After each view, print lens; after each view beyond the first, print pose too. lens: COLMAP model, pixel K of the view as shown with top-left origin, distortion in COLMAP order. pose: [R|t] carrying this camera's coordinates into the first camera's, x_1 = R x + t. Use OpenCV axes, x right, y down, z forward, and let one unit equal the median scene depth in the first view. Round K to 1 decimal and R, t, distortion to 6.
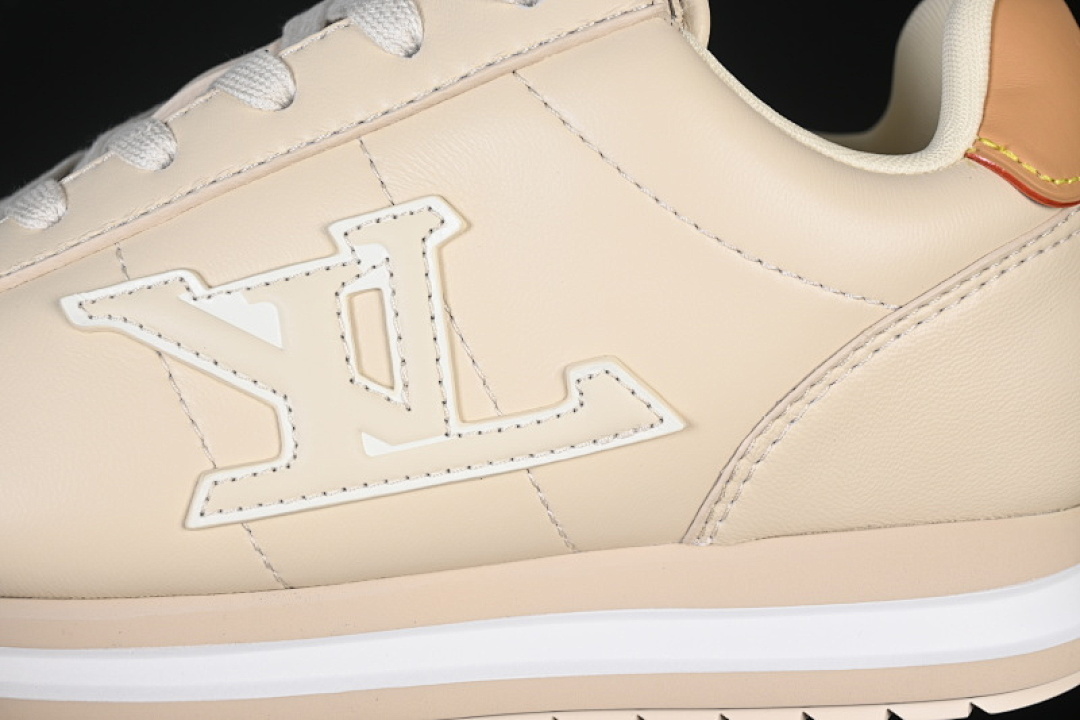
lens RADIAL K [[2370.7, 0, 540.8], [0, 2370.7, 358.7], [0, 0, 1]] dist [-0.112890, 0.000000]
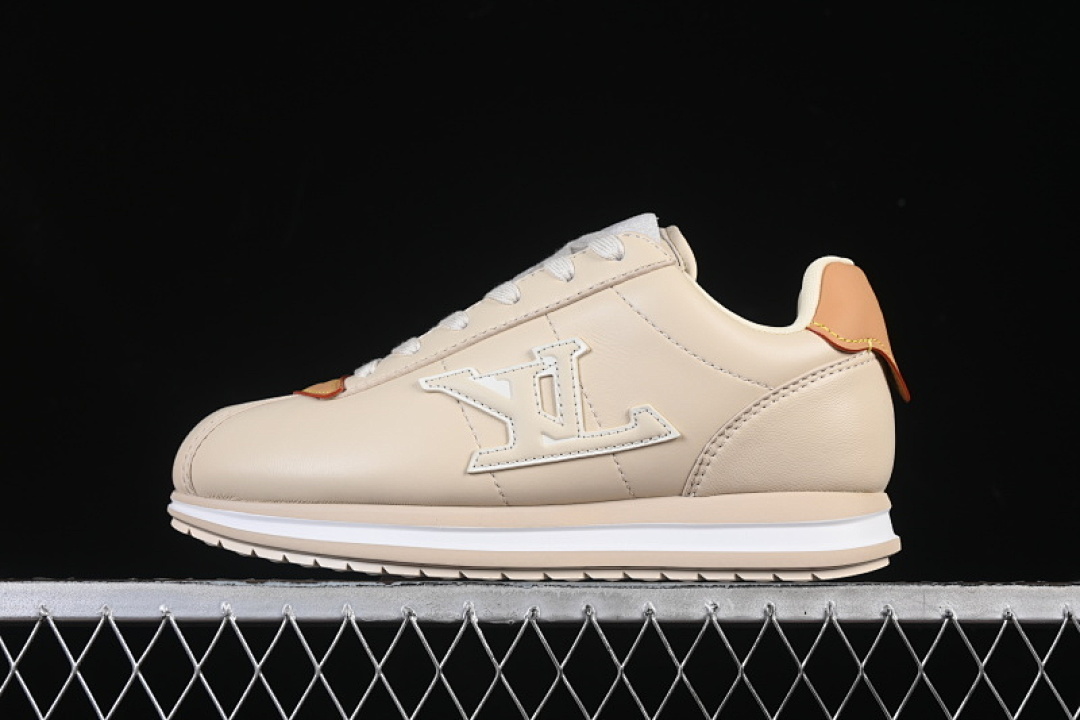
lens RADIAL K [[2370.7, 0, 545.2], [0, 2370.7, 356.2], [0, 0, 1]] dist [-0.112890, 0.000000]
pose [[0.995422, 0.013818, -0.094574, 0.149148], [-0.034898, 0.973722, -0.225050, 0.485899], [0.088979, 0.227321, 0.969746, -1.306273]]
